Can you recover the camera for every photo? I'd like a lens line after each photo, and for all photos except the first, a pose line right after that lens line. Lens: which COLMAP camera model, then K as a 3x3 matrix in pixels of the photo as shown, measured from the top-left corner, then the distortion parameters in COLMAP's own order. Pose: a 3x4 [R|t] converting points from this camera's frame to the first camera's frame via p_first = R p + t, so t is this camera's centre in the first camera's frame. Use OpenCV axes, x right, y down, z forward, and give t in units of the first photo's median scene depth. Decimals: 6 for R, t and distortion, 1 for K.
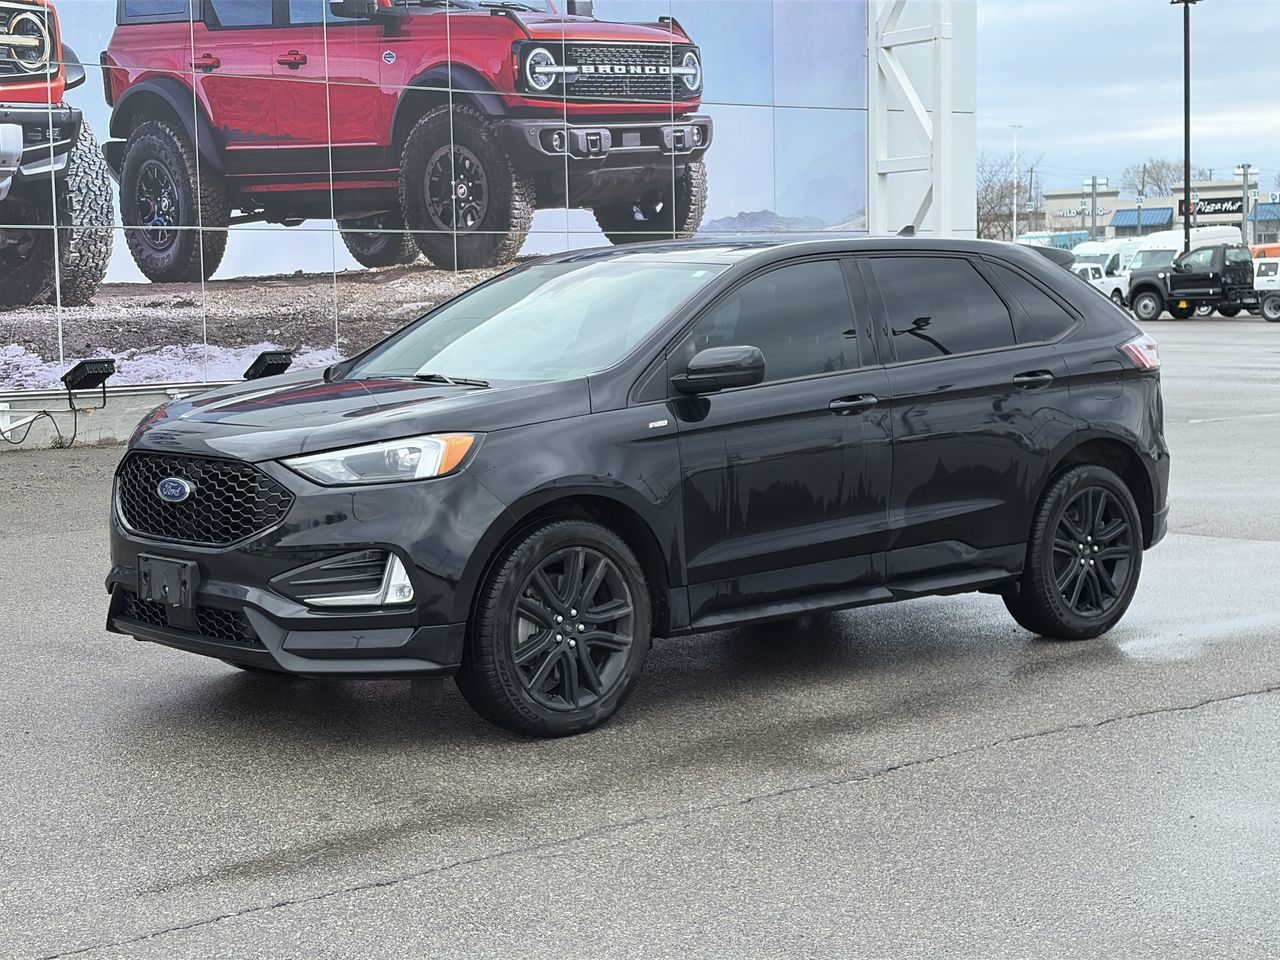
lens RADIAL K [[2180.3, 0, 640.0], [0, 2180.3, 480.0], [0, 0, 1]] dist [0.261952, -1.071368]
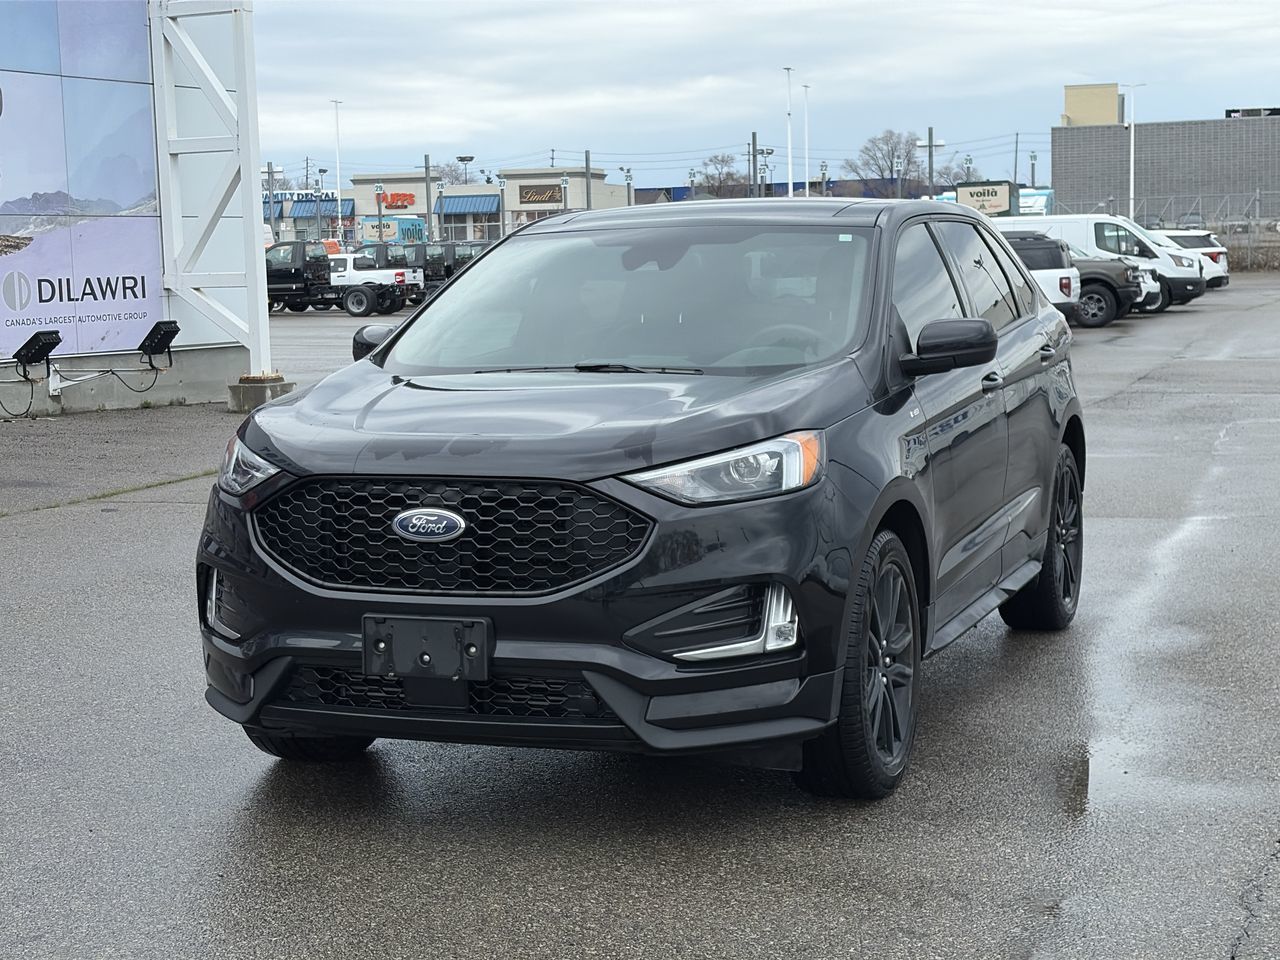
lens RADIAL K [[2180.3, 0, 640.0], [0, 2180.3, 480.0], [0, 0, 1]] dist [0.261952, -1.071368]
pose [[0.888955, -0.052943, 0.454924, -0.183636], [0.052851, 0.998519, 0.012929, -0.006292], [-0.454935, 0.012550, 0.890436, 0.114847]]
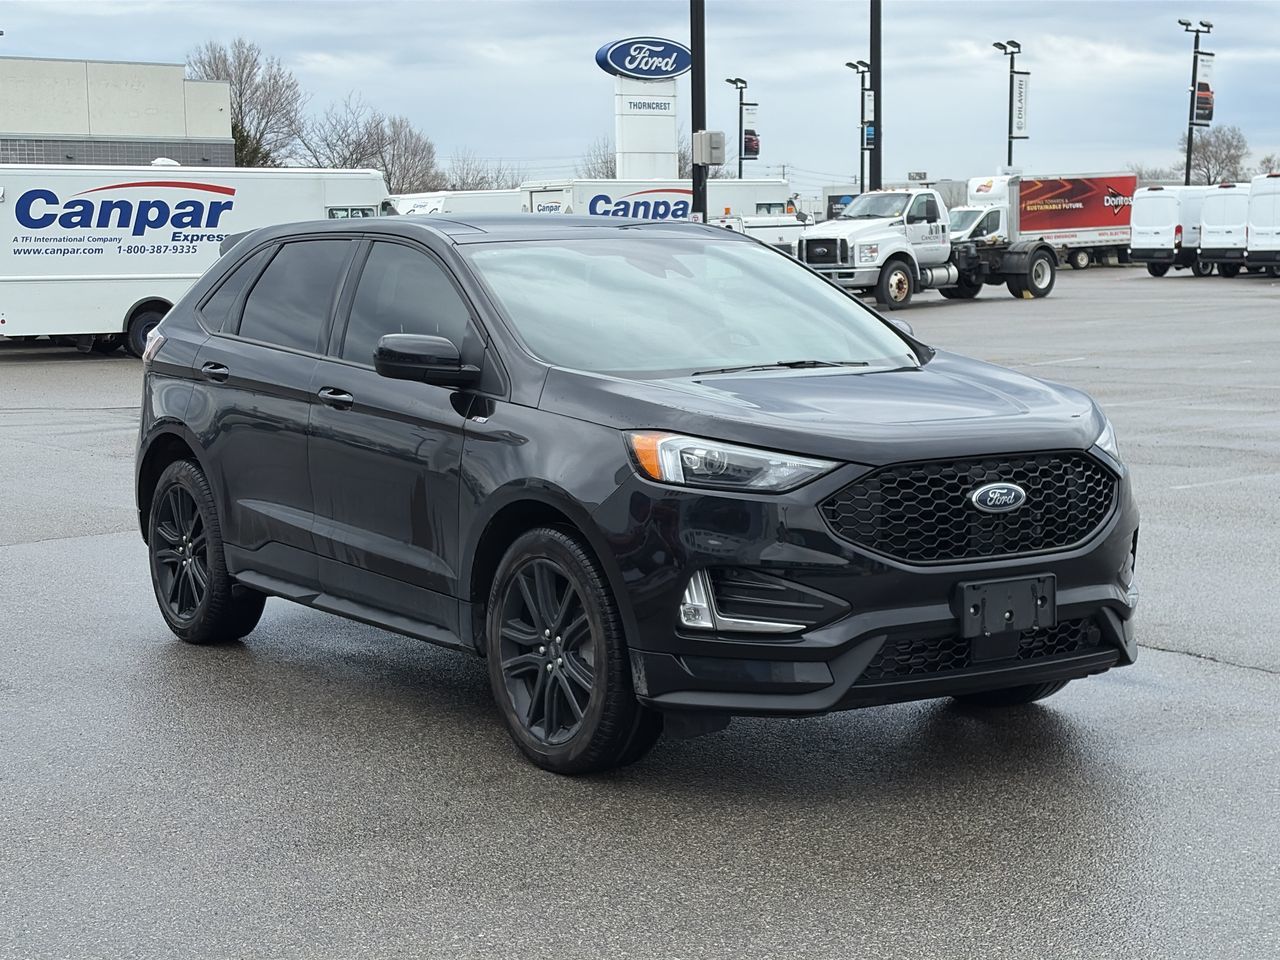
lens RADIAL K [[2180.3, 0, 640.0], [0, 2180.3, 480.0], [0, 0, 1]] dist [0.261952, -1.071368]
pose [[0.156097, -0.095203, 0.983143, -0.400691], [0.104795, 0.991323, 0.079356, -0.031523], [-0.982167, 0.090641, 0.164720, 0.376499]]
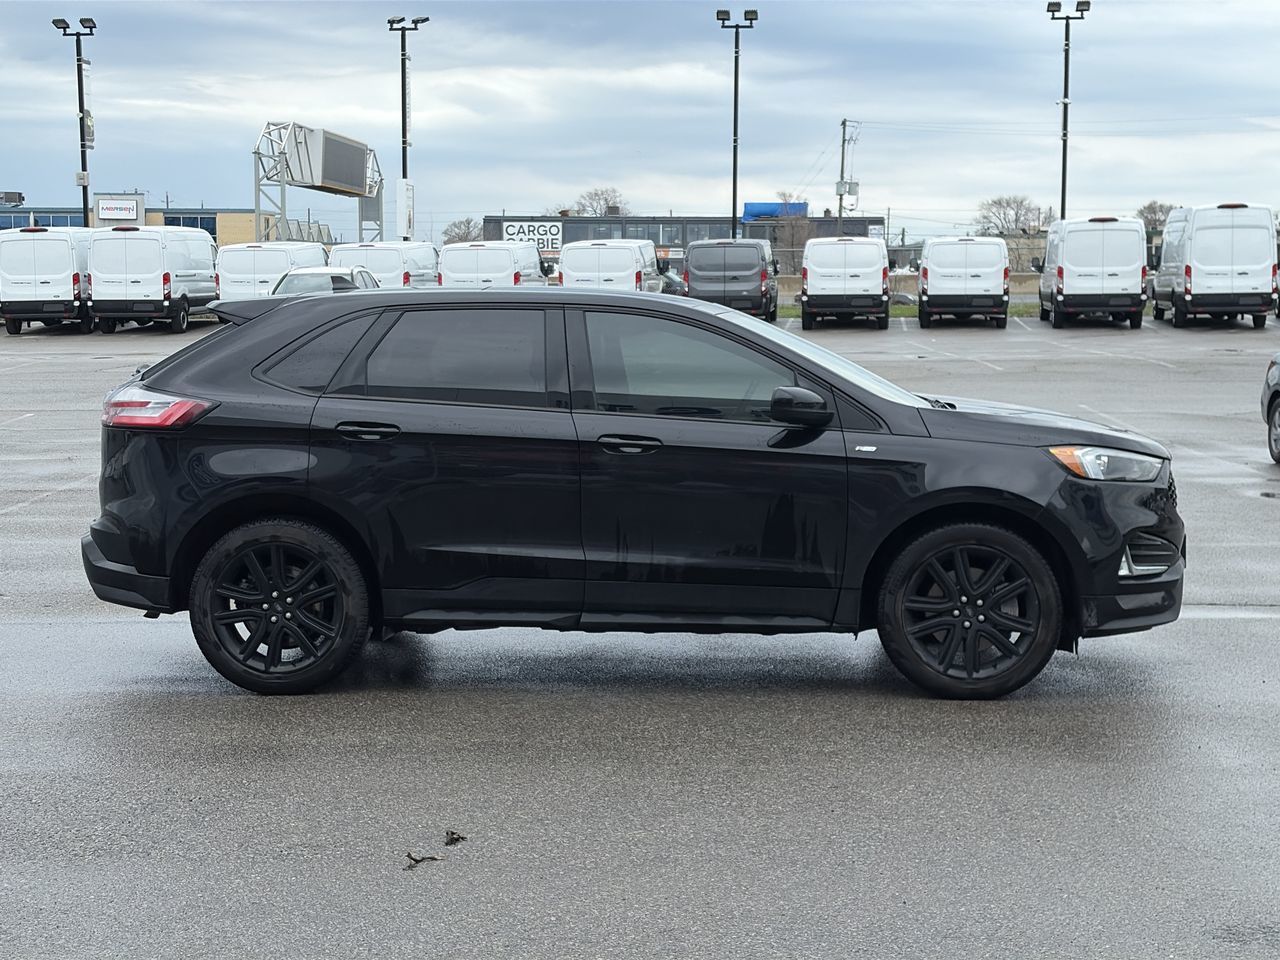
lens RADIAL K [[2180.3, 0, 640.0], [0, 2180.3, 480.0], [0, 0, 1]] dist [0.261952, -1.071368]
pose [[-0.692330, -0.051795, 0.719720, -0.358734], [0.074862, 0.986882, 0.143034, -0.079015], [-0.717687, 0.152906, -0.679371, 0.806508]]
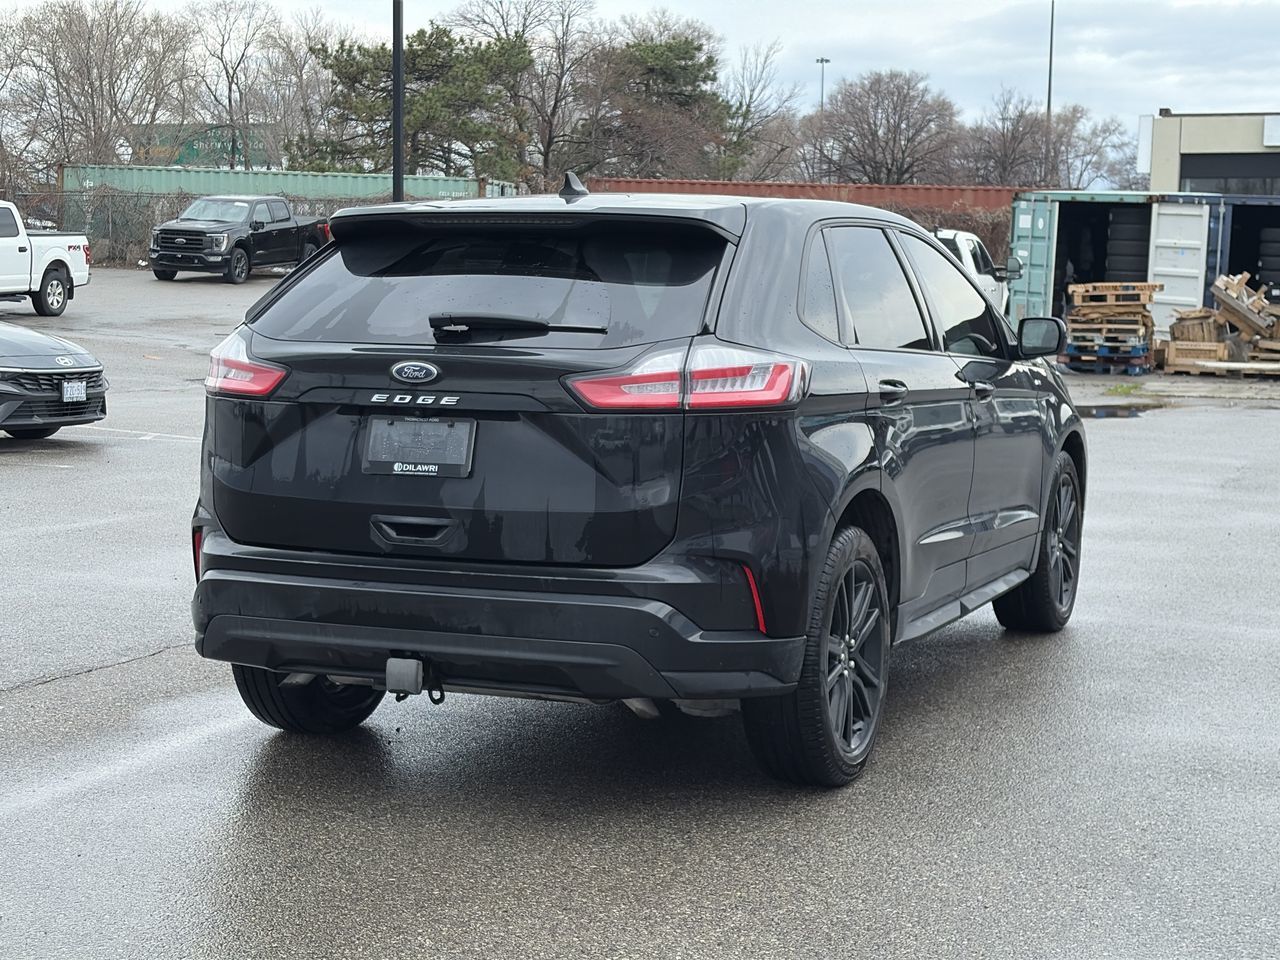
lens RADIAL K [[2180.3, 0, 640.0], [0, 2180.3, 480.0], [0, 0, 1]] dist [0.261952, -1.071368]
pose [[-0.905373, 0.044038, -0.422328, 0.197314], [-0.038179, 0.982136, 0.184259, -0.074509], [0.422898, 0.182948, -0.887518, 0.816215]]
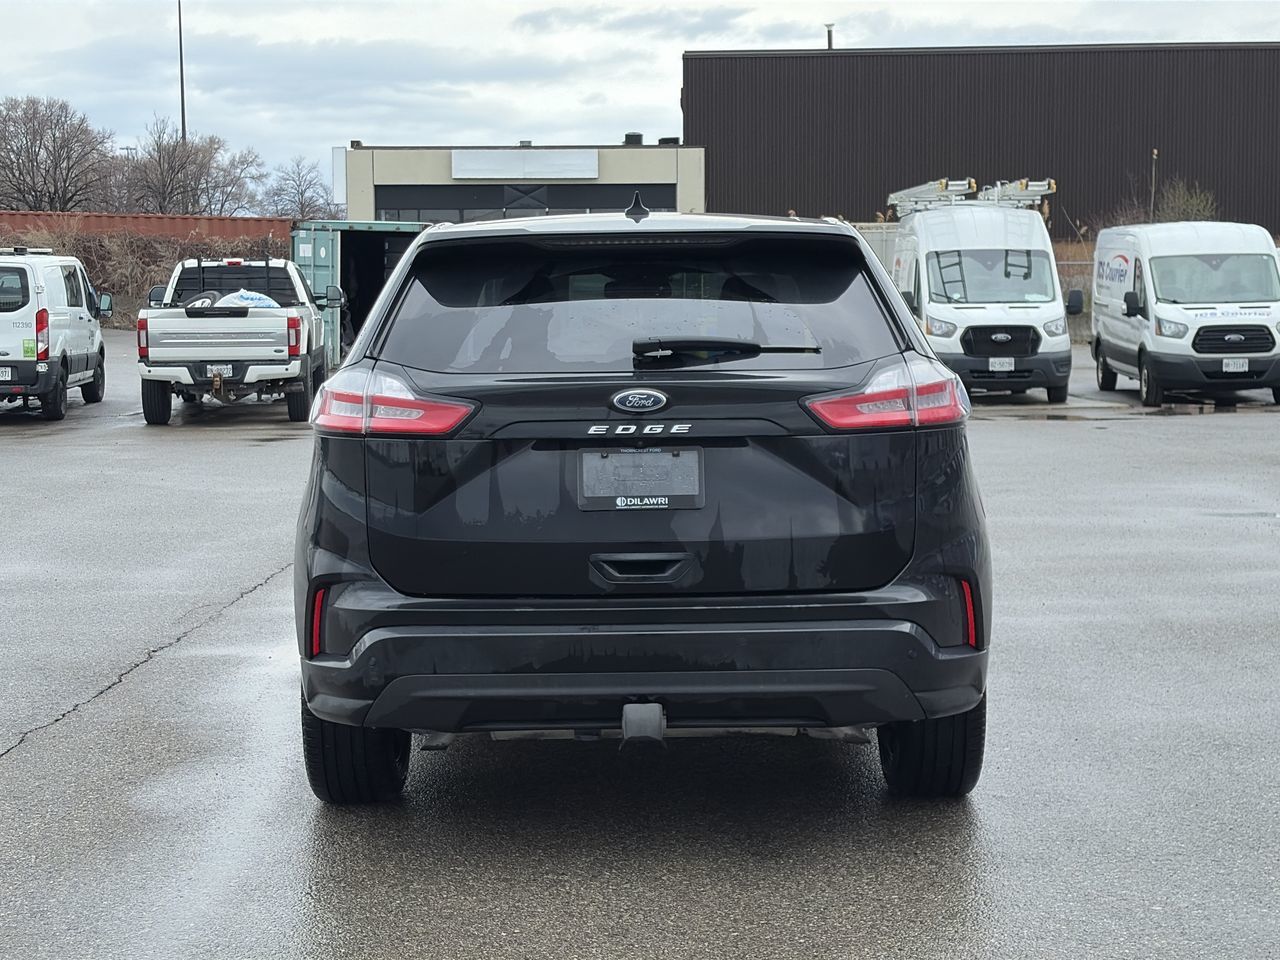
lens RADIAL K [[2180.3, 0, 640.0], [0, 2180.3, 480.0], [0, 0, 1]] dist [0.261952, -1.071368]
pose [[-0.674954, 0.082024, -0.733287, 0.305327], [-0.047327, 0.986943, 0.153959, -0.066211], [0.736341, 0.138619, -0.662259, 0.725068]]
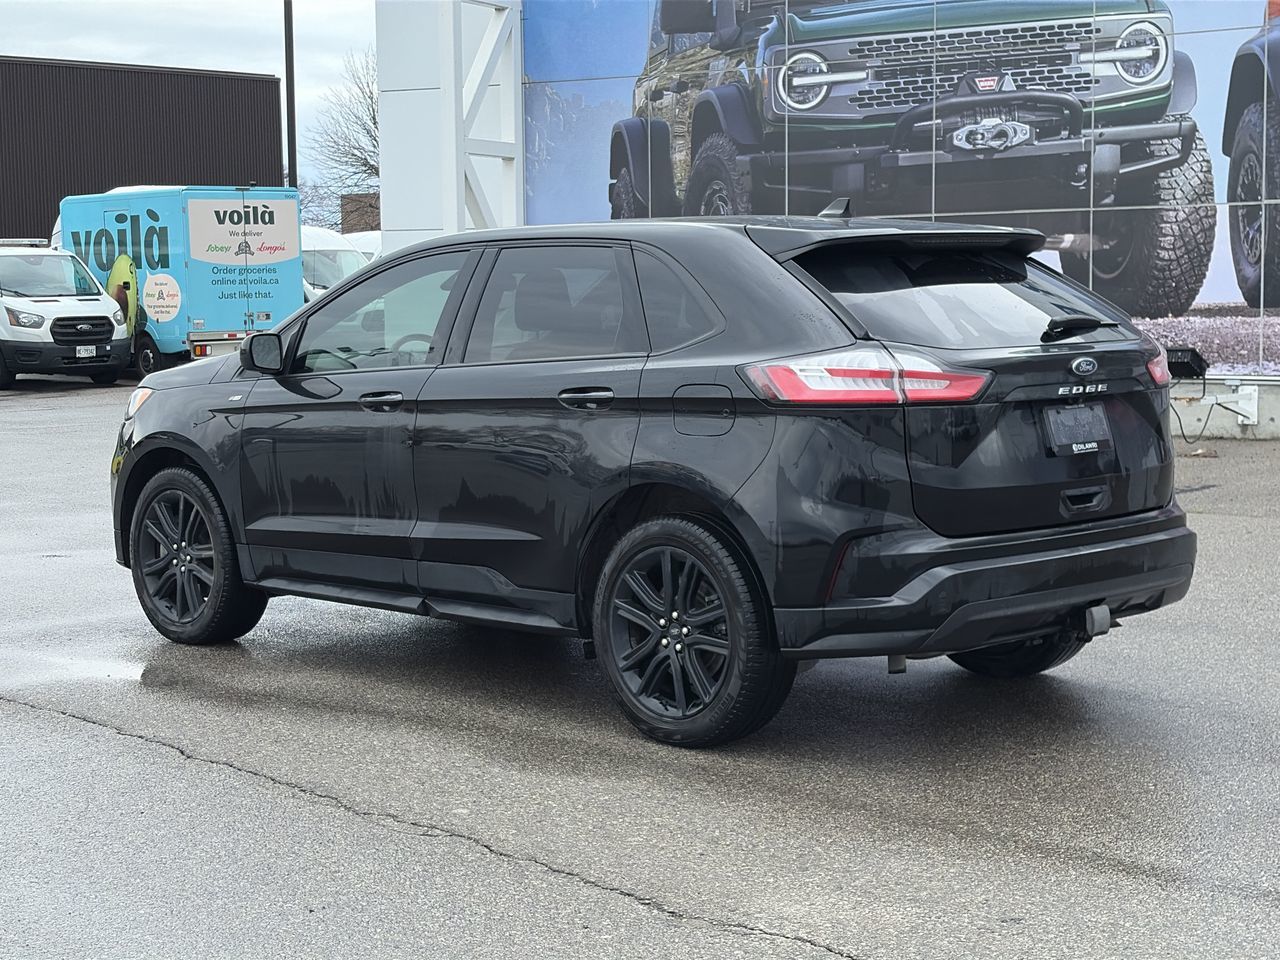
lens RADIAL K [[2180.3, 0, 640.0], [0, 2180.3, 480.0], [0, 0, 1]] dist [0.261952, -1.071368]
pose [[0.030157, 0.104430, -0.994075, 0.452072], [-0.078690, 0.991689, 0.101792, -0.045510], [0.996443, 0.075154, 0.038124, 0.454797]]
